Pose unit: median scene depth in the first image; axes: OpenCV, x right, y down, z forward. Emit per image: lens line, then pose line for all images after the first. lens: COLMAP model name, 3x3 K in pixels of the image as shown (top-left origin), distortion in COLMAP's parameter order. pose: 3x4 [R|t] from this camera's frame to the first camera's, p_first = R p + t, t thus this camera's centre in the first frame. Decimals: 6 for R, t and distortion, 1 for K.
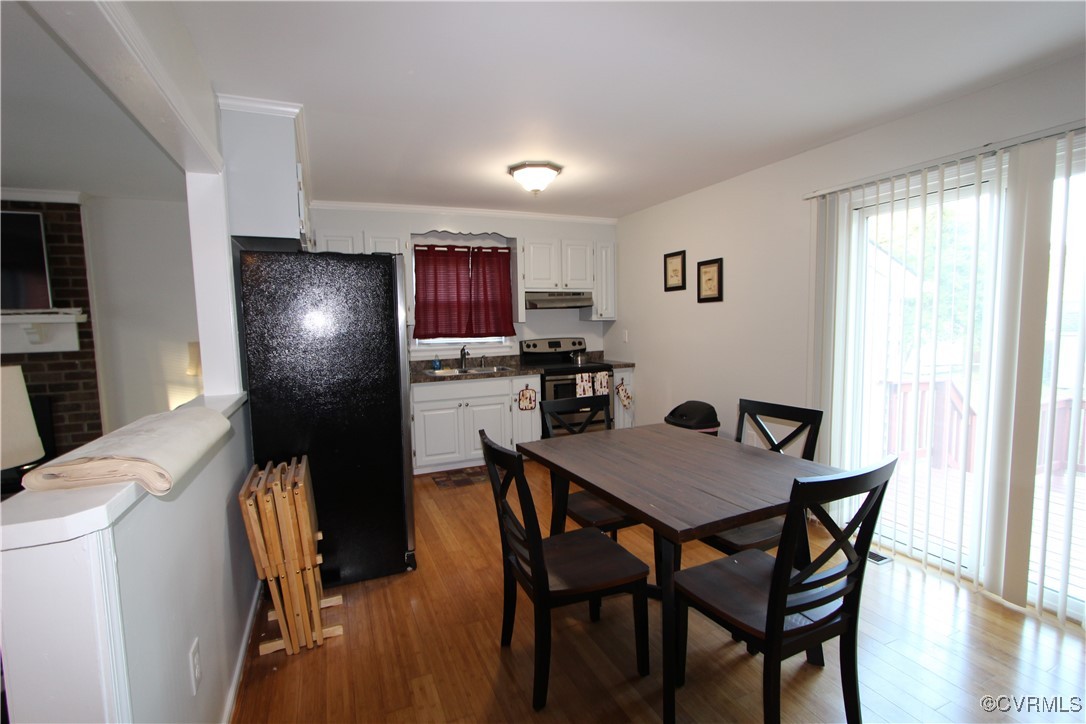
lens RADIAL K [[508.2, 0, 543.0], [0, 508.2, 362.0], [0, 0, 1]] dist [-0.001528, 0.000044]
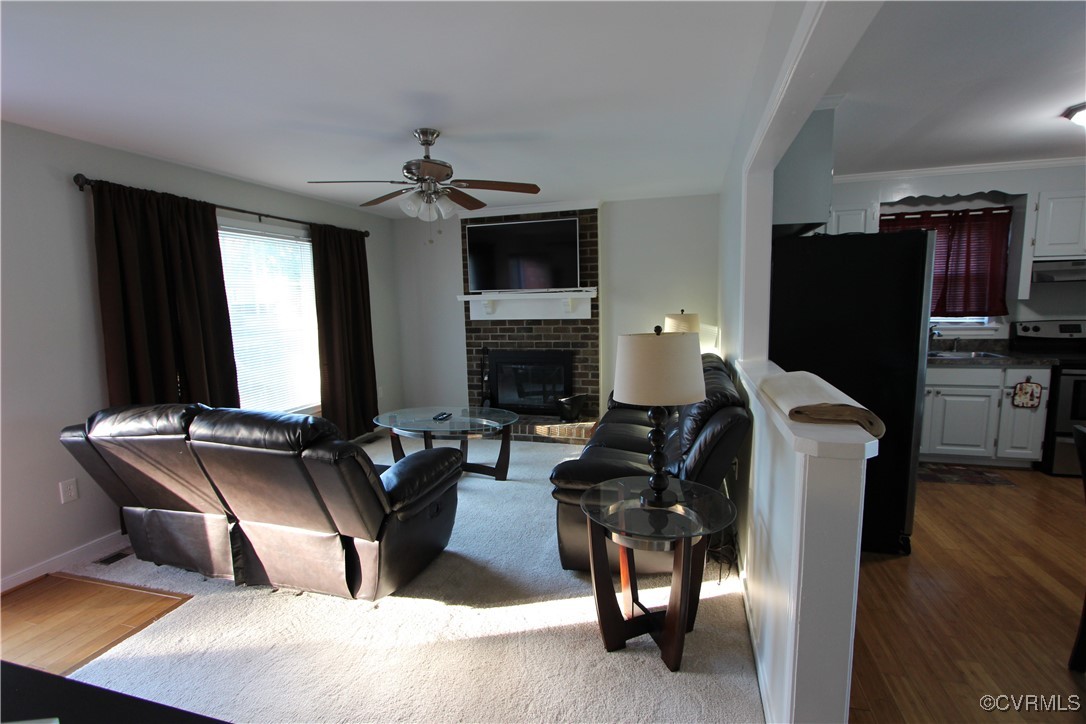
lens RADIAL K [[508.2, 0, 543.0], [0, 508.2, 362.0], [0, 0, 1]] dist [-0.001528, 0.000044]
pose [[0.777318, 0.082173, -0.623719, -0.130474], [-0.052107, 0.996436, 0.066338, 0.007782], [0.626947, -0.019066, 0.778829, -0.112617]]
